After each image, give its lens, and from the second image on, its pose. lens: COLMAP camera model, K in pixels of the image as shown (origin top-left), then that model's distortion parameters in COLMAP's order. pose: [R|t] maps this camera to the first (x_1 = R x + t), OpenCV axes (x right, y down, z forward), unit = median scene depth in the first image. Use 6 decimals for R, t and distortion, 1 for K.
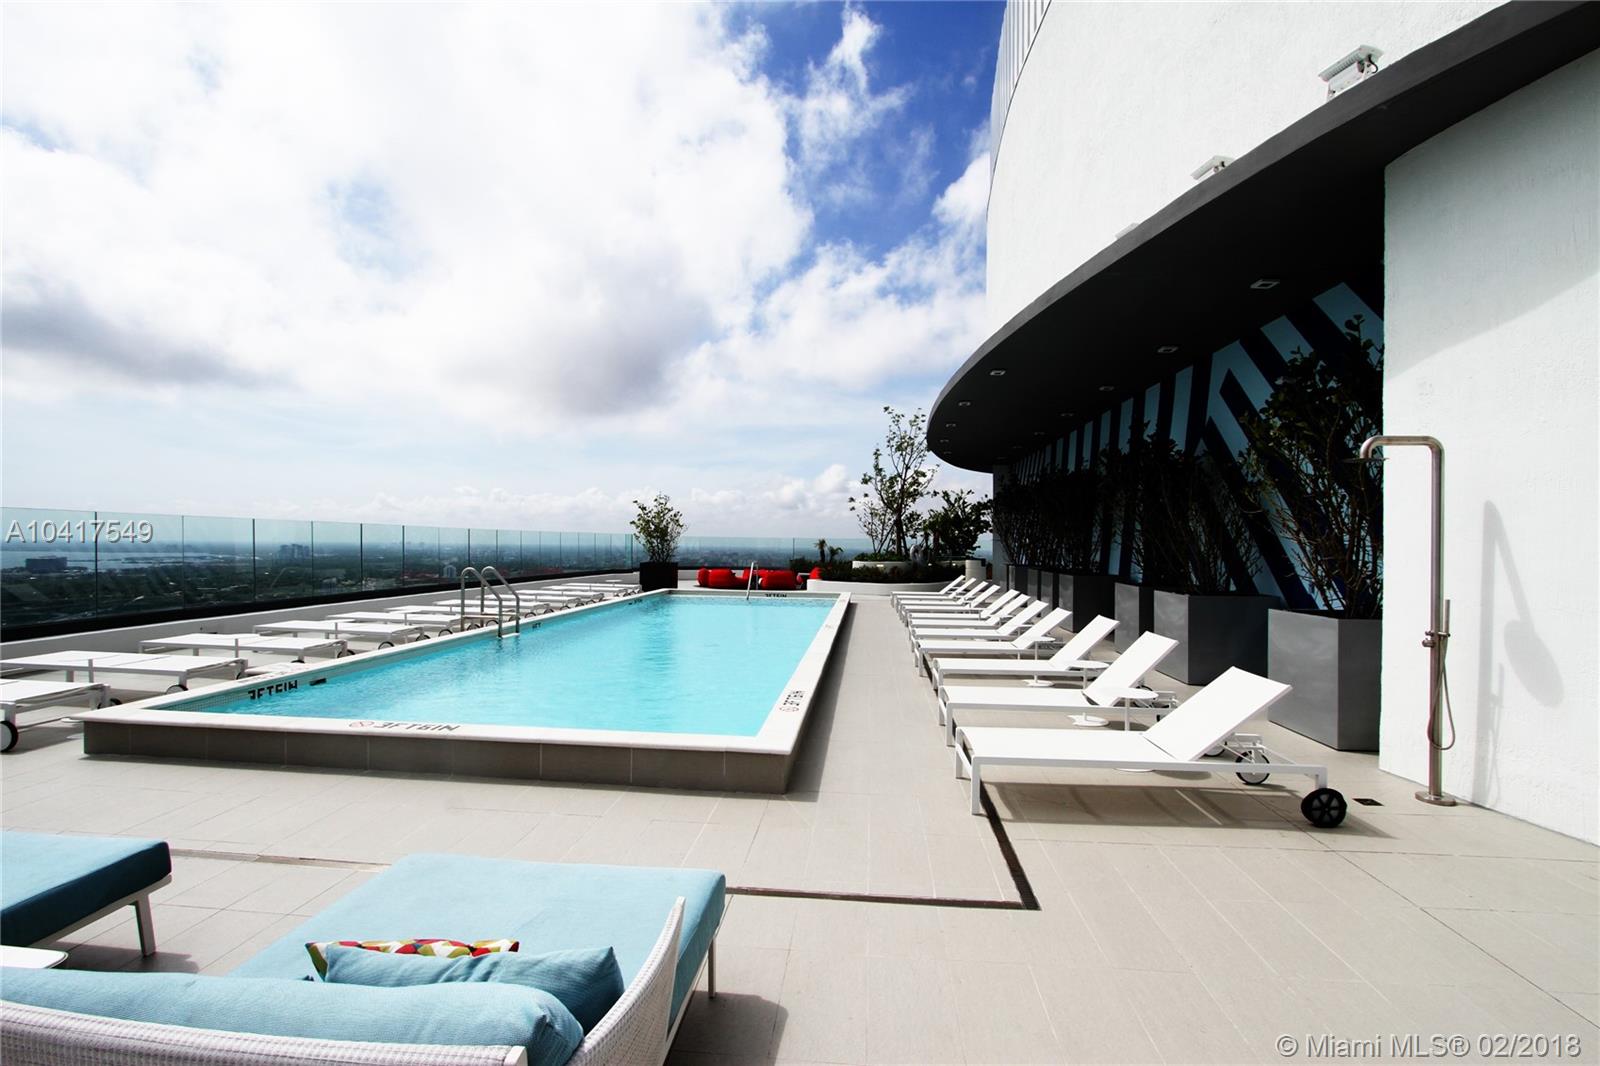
lens RADIAL K [[721.2, 0, 800.0], [0, 721.2, 533.0], [0, 0, 1]] dist [-0.026123, 0.006696]
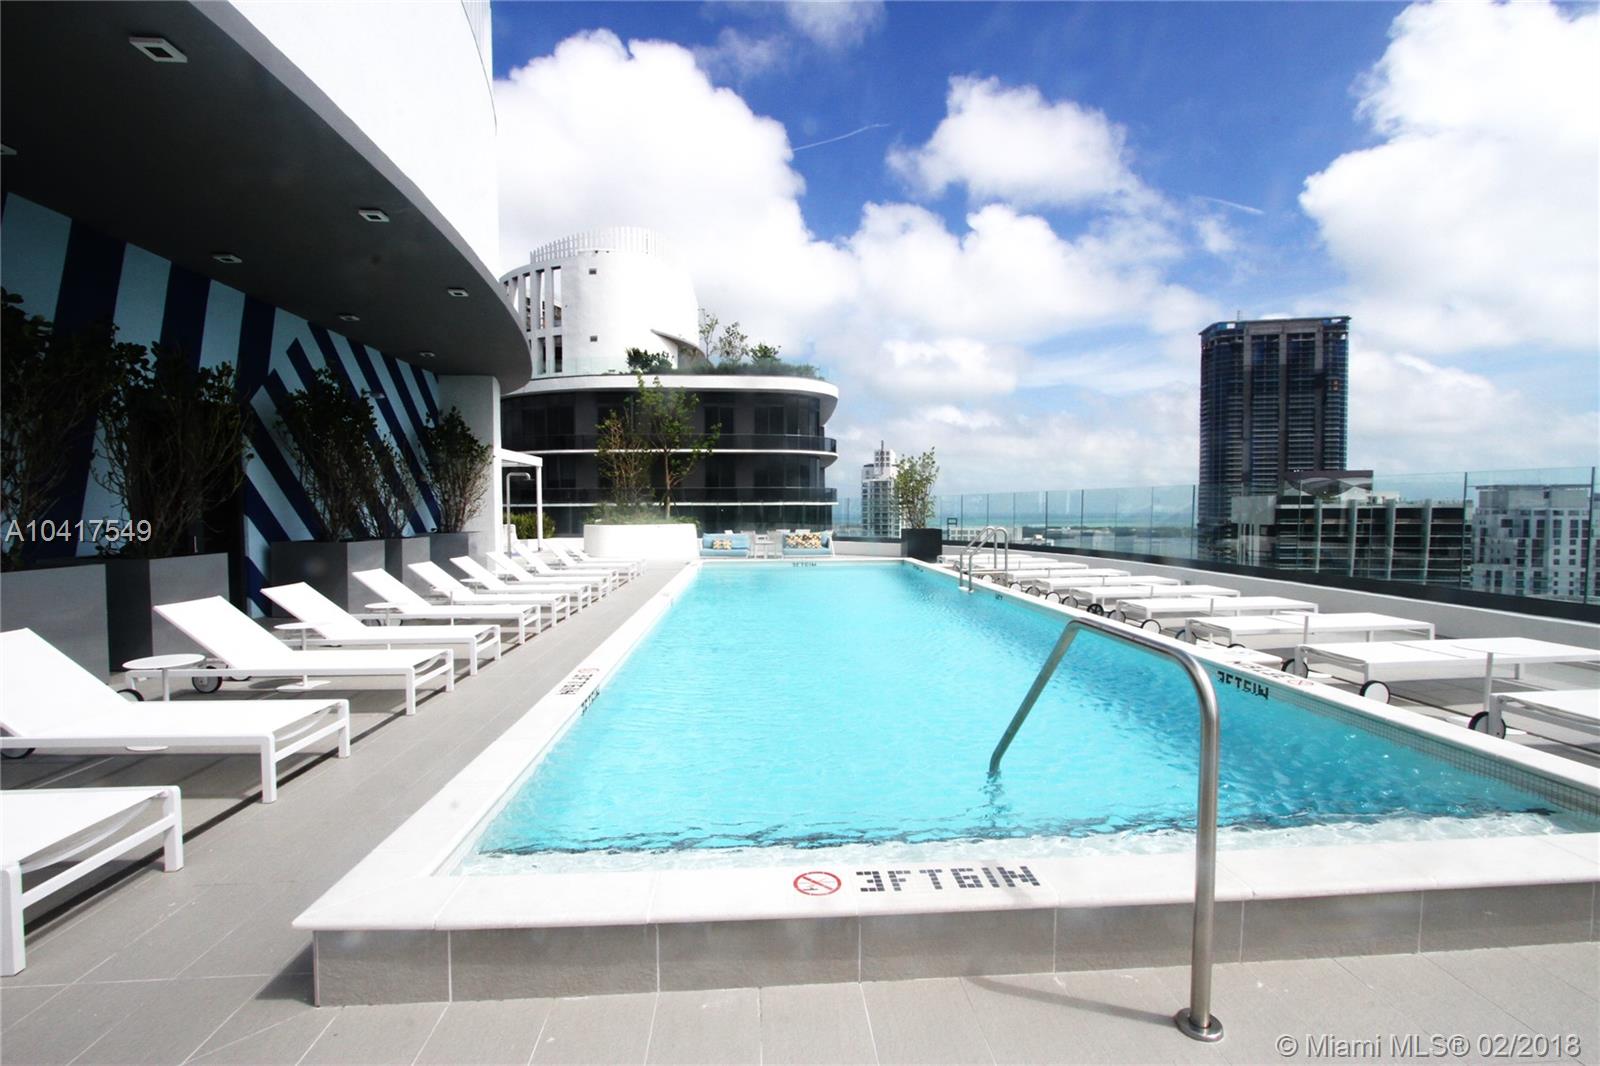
lens RADIAL K [[721.2, 0, 800.0], [0, 721.2, 533.0], [0, 0, 1]] dist [-0.026123, 0.006696]
pose [[-0.987968, -0.000312, -0.154656, -0.294876], [-0.003272, 0.999816, 0.018883, 0.087390], [0.154622, 0.019162, -0.987788, 3.171254]]
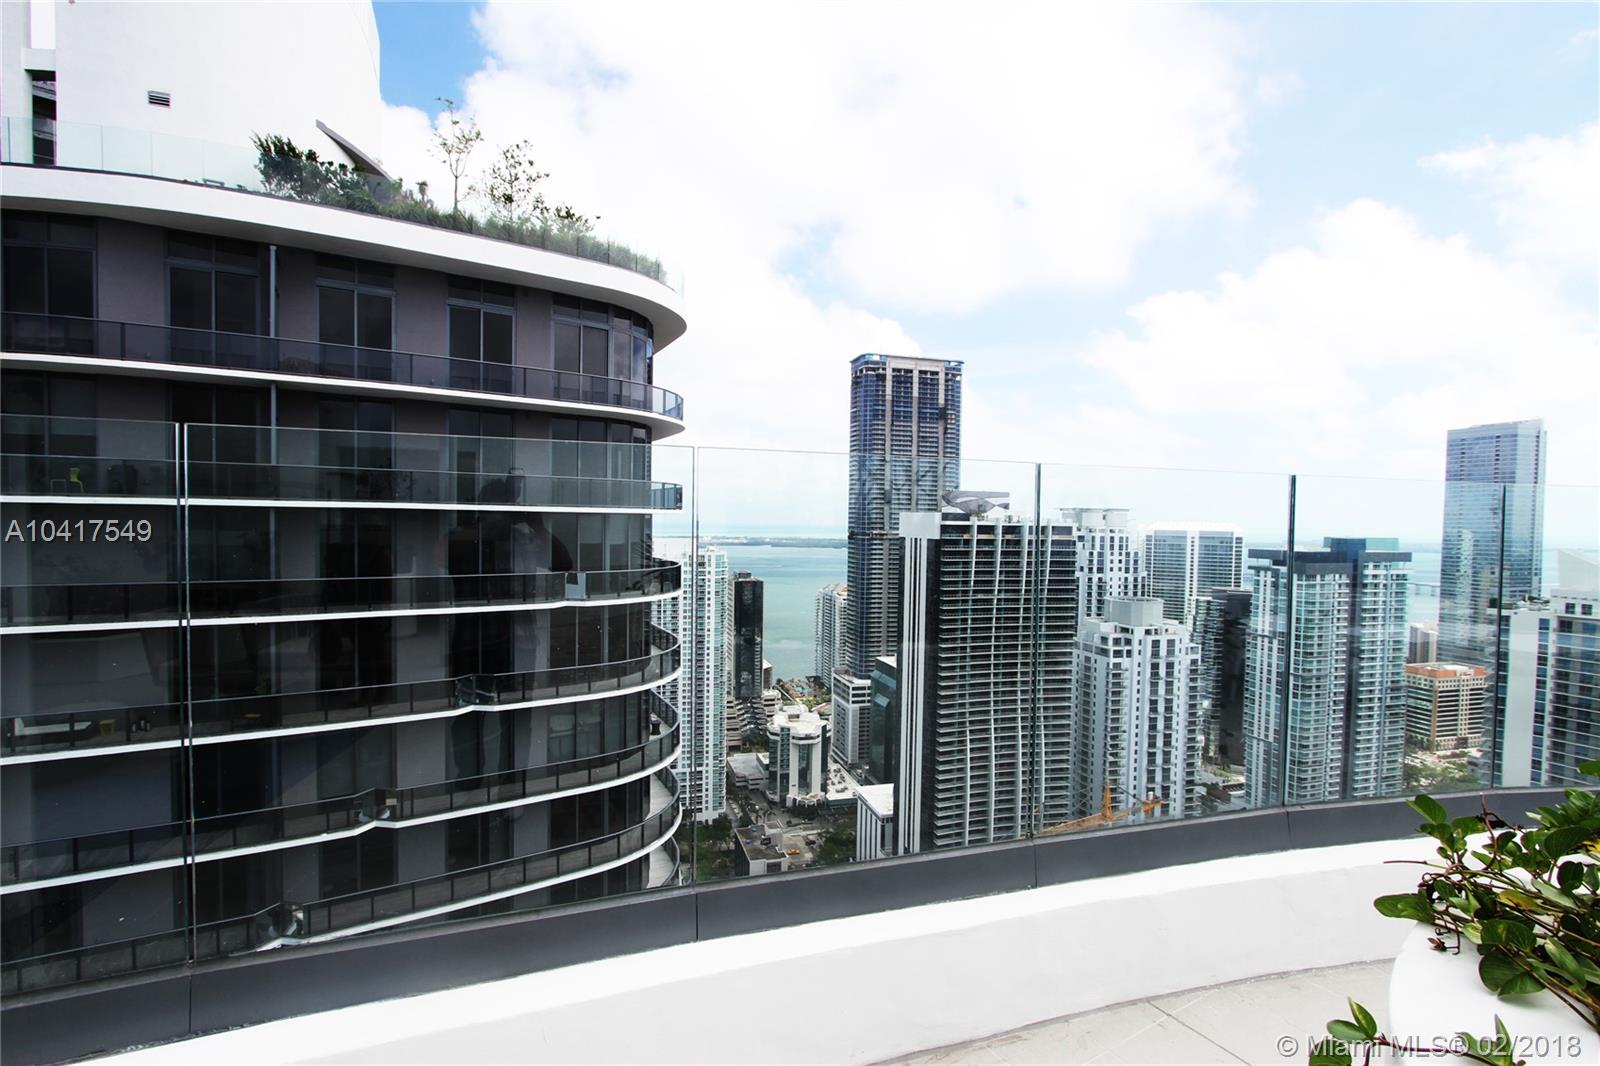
lens RADIAL K [[721.2, 0, 800.0], [0, 721.2, 533.0], [0, 0, 1]] dist [-0.026123, 0.006696]
pose [[-0.794802, -0.012396, -0.606742, -0.267666], [-0.016088, 0.999870, 0.000647, 0.086122], [0.606655, 0.010275, -0.794898, 3.004806]]
